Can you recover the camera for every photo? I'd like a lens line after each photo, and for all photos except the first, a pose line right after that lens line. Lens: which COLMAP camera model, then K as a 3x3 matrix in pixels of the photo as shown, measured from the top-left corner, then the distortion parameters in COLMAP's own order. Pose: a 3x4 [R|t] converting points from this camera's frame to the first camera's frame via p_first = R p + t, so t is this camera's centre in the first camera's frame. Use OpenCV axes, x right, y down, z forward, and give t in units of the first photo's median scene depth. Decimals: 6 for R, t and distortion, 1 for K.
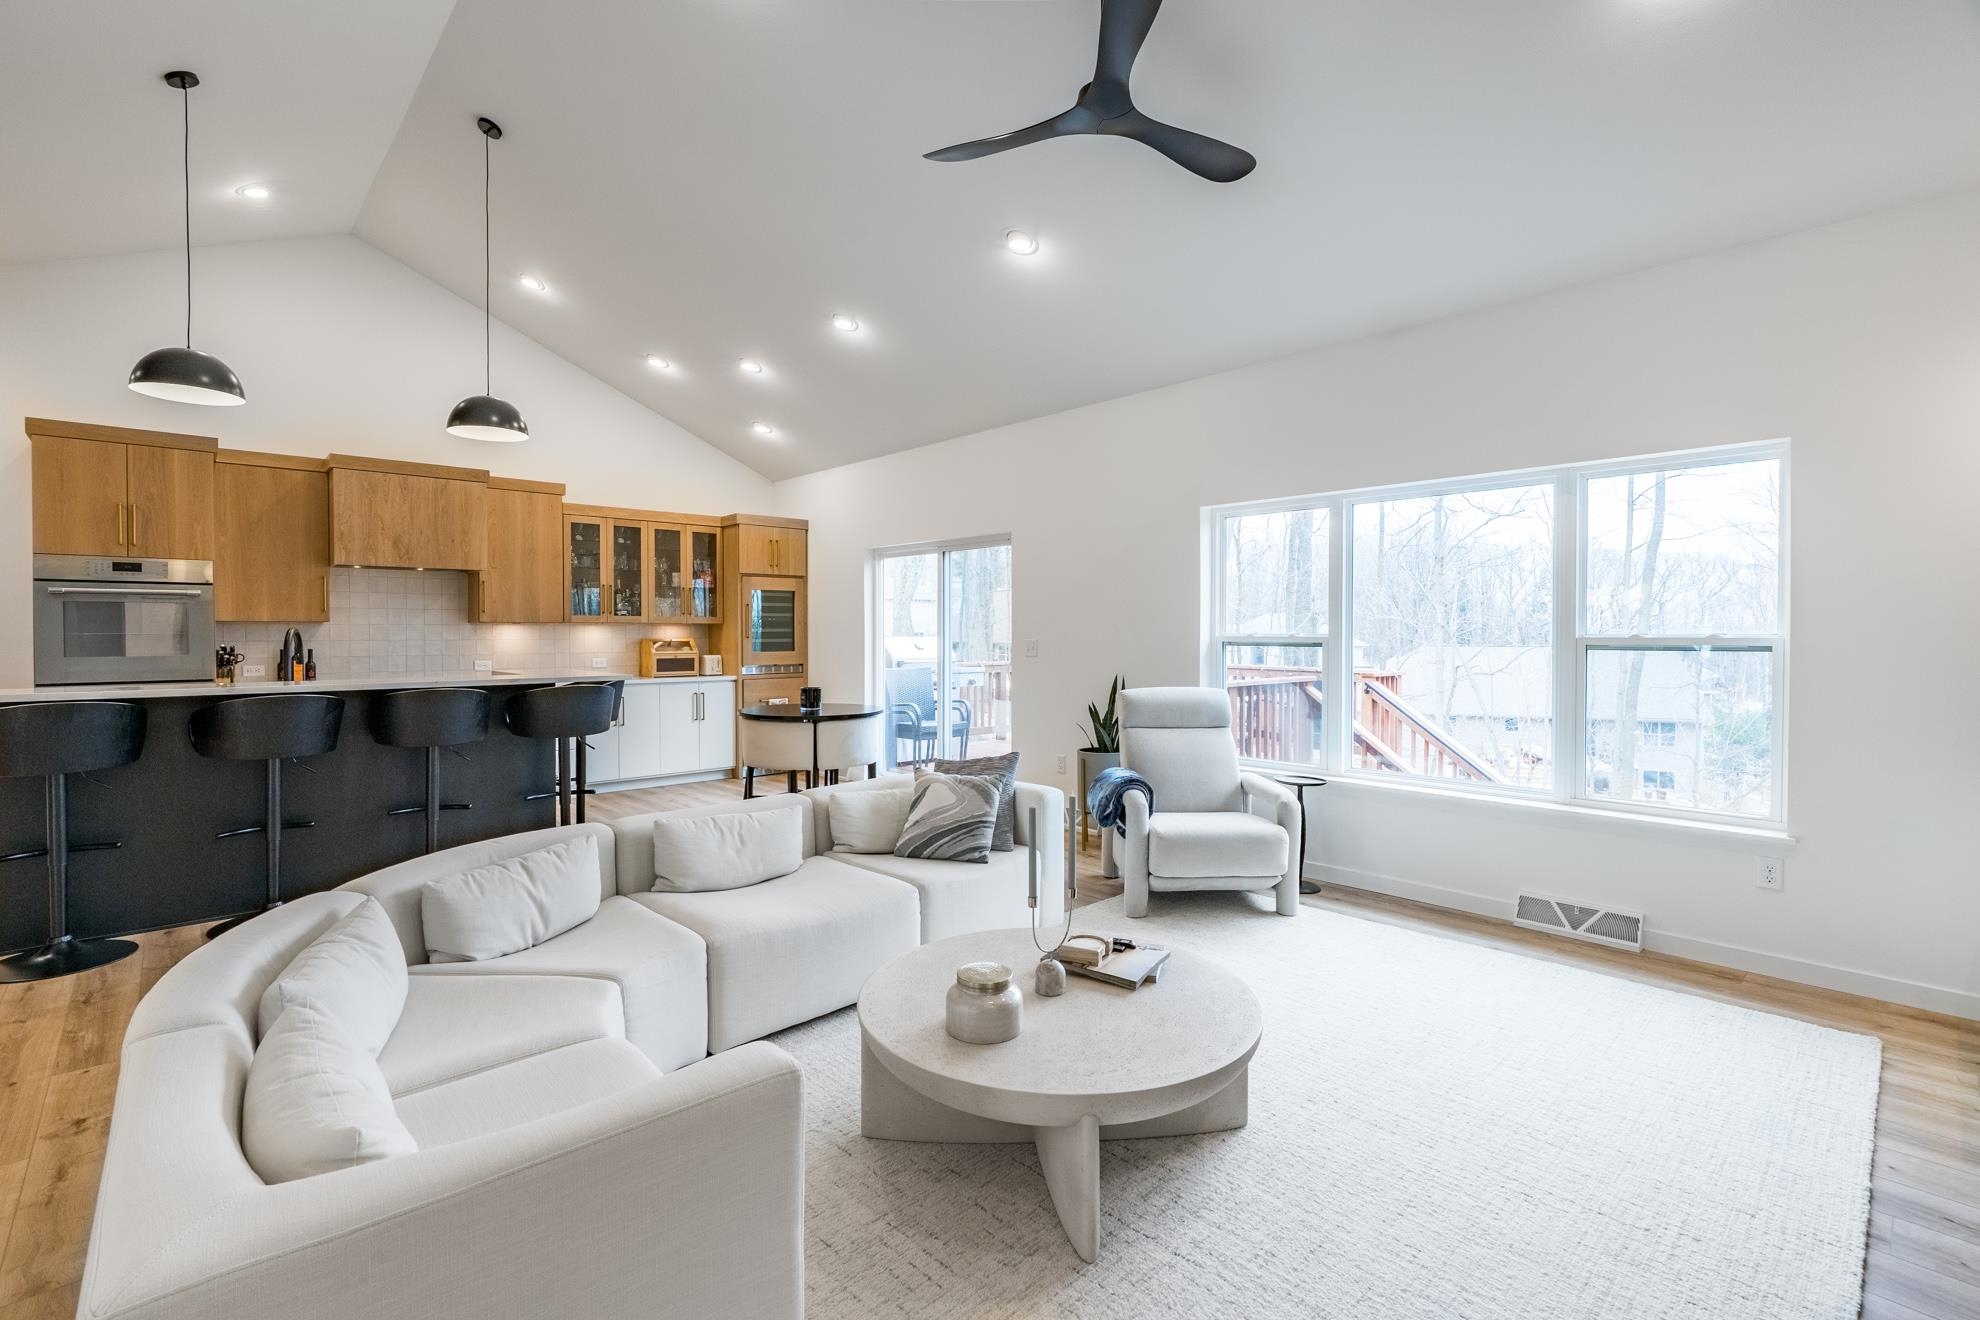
lens RADIAL K [[919.2, 0, 990.3], [0, 919.2, 641.2], [0, 0, 1]] dist [-0.000939, 0.000314]
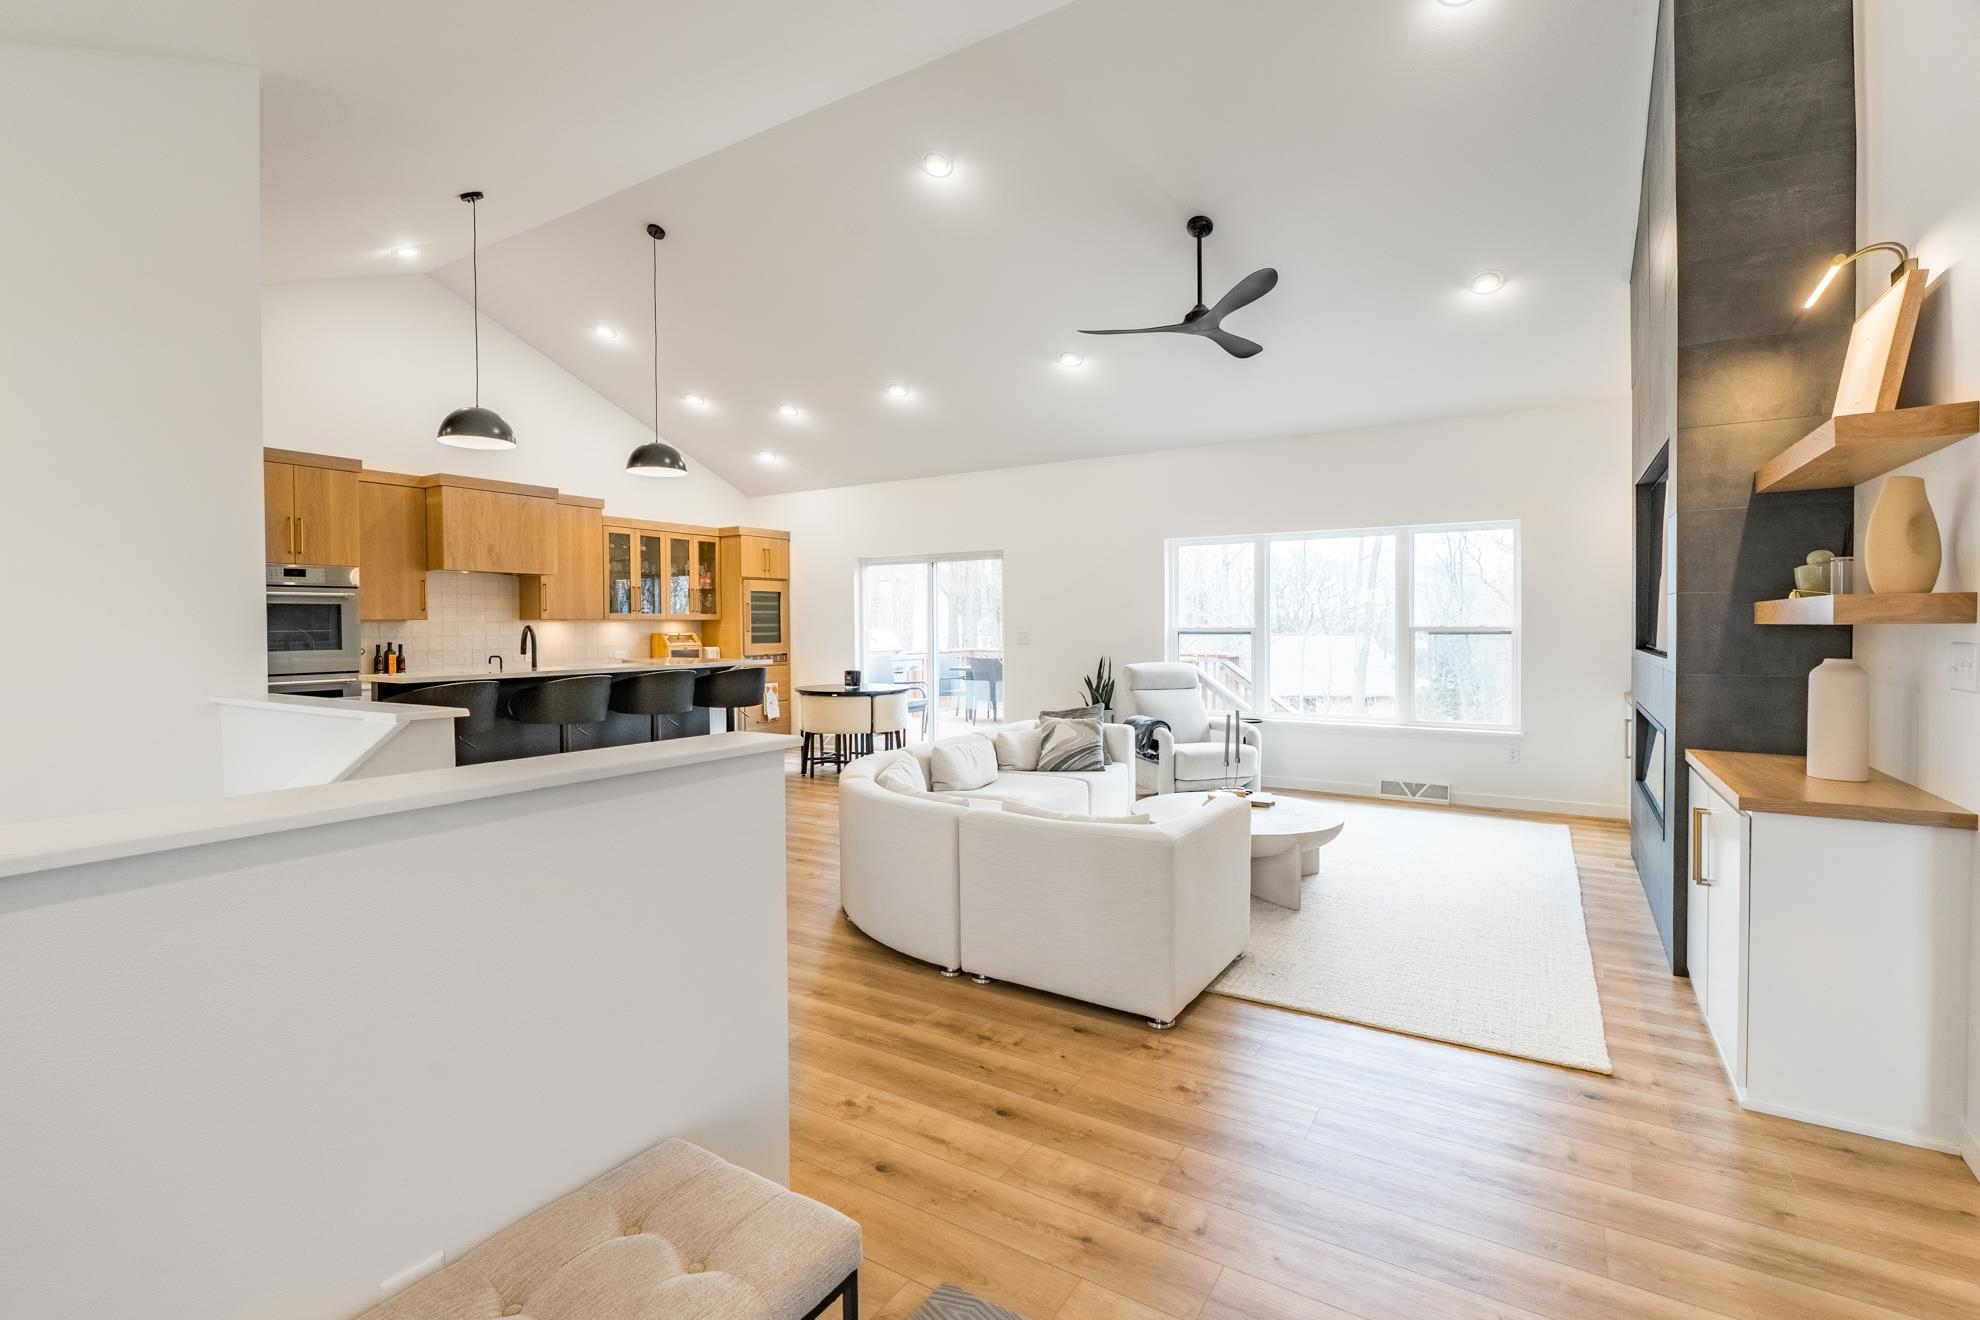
lens RADIAL K [[913.1, 0, 995.9], [0, 913.1, 631.8], [0, 0, 1]] dist [0.000973, 0.000041]
pose [[0.966243, -0.007595, 0.257519, -0.338001], [0.008236, 0.999965, -0.001410, 0.000807], [-0.257499, 0.003484, 0.966272, -0.274168]]
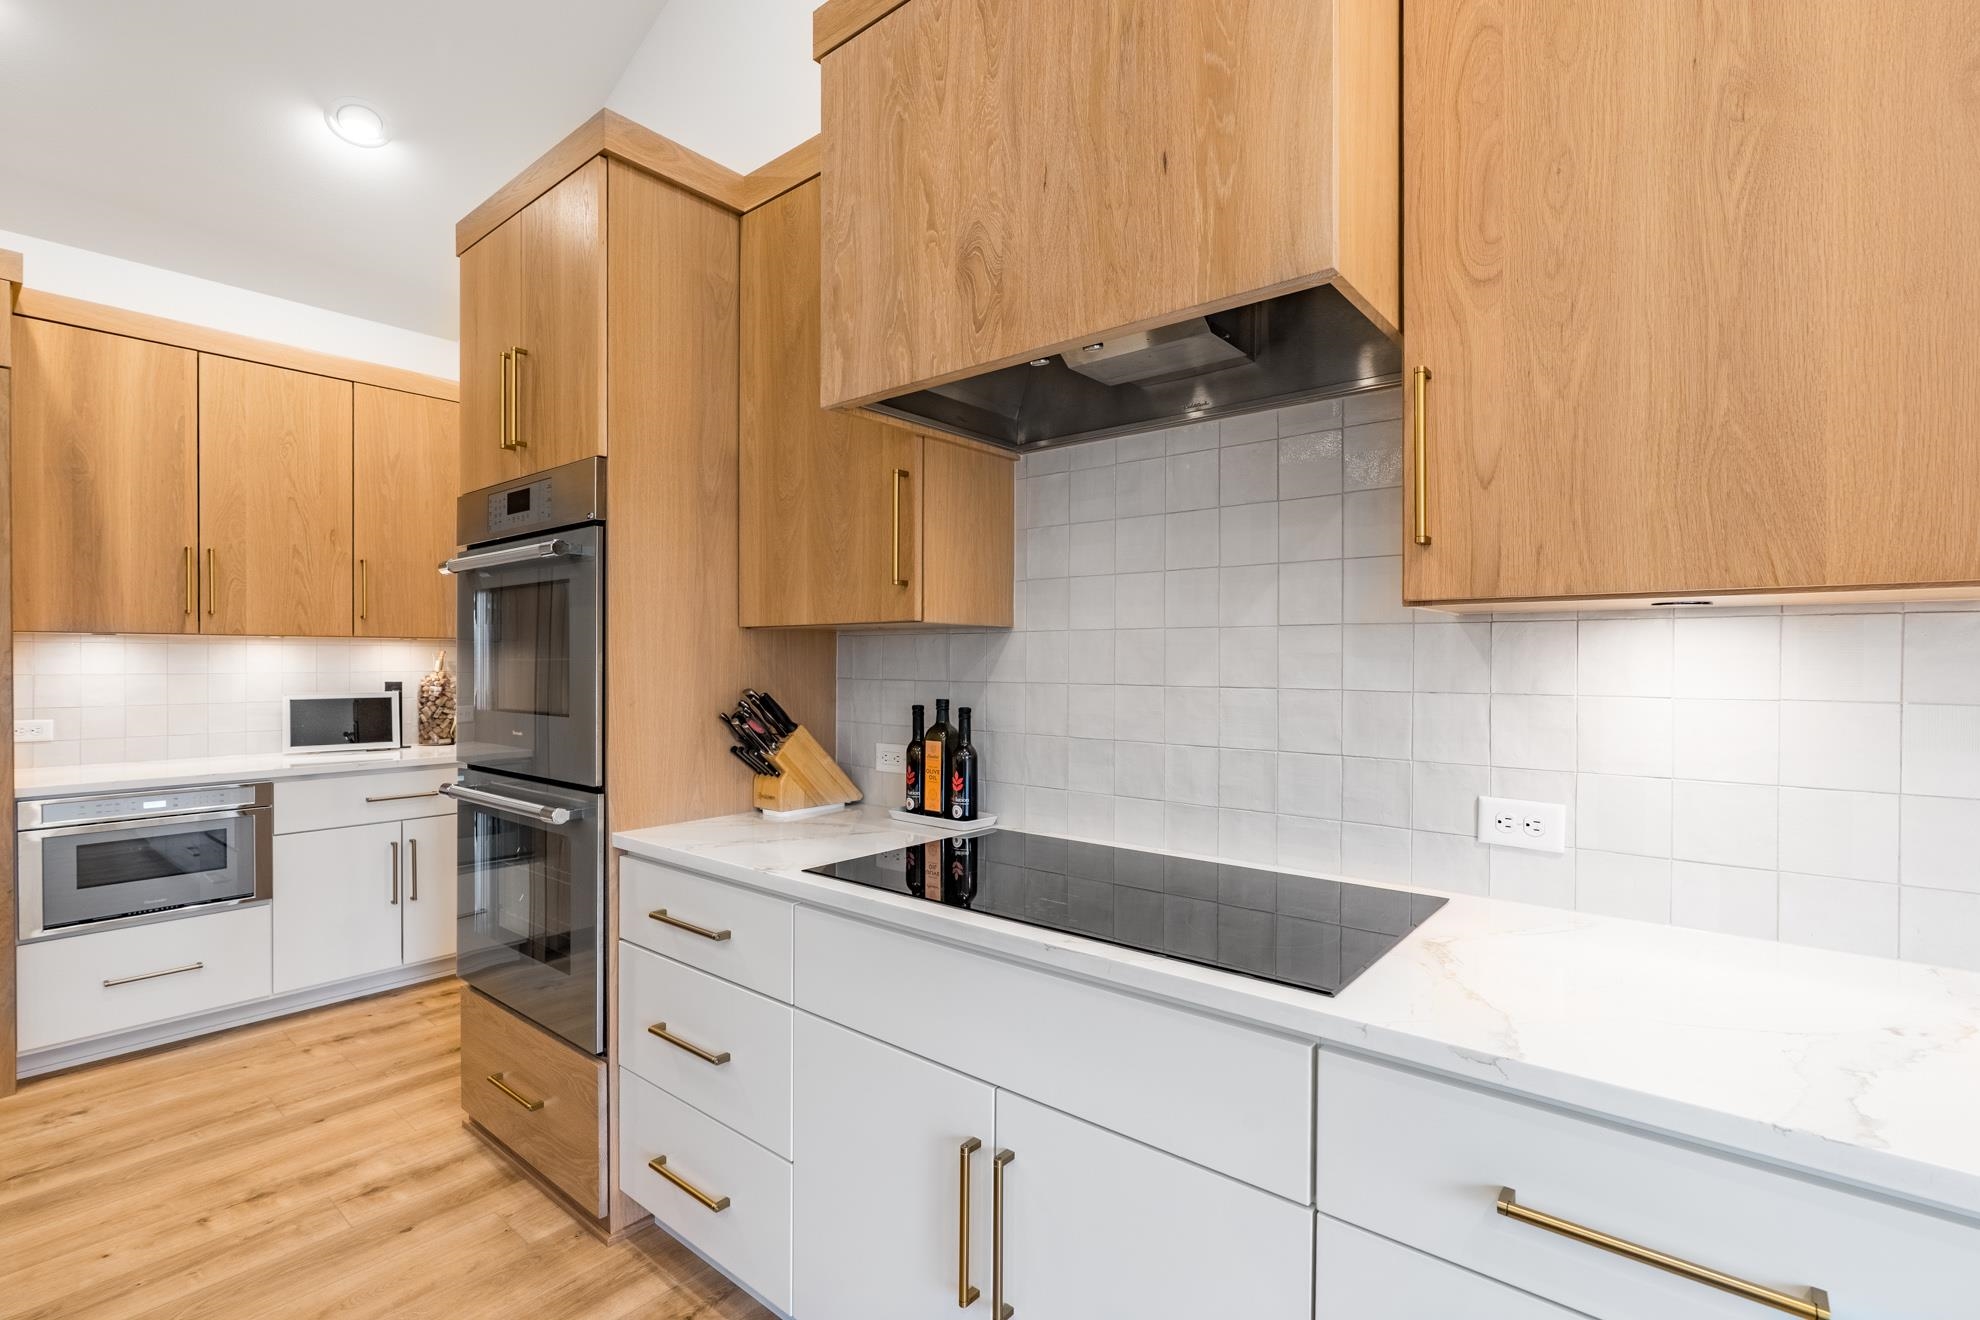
lens RADIAL K [[888.1, 0, 990.0], [0, 888.1, 660.0], [0, 0, 1]] dist [0.000142, 0.000211]
pose [[0.133493, 0.000248, -0.991050, -0.438493], [-0.012552, 0.999920, -0.001441, -0.008796], [0.990970, 0.012632, 0.133485, 1.002794]]
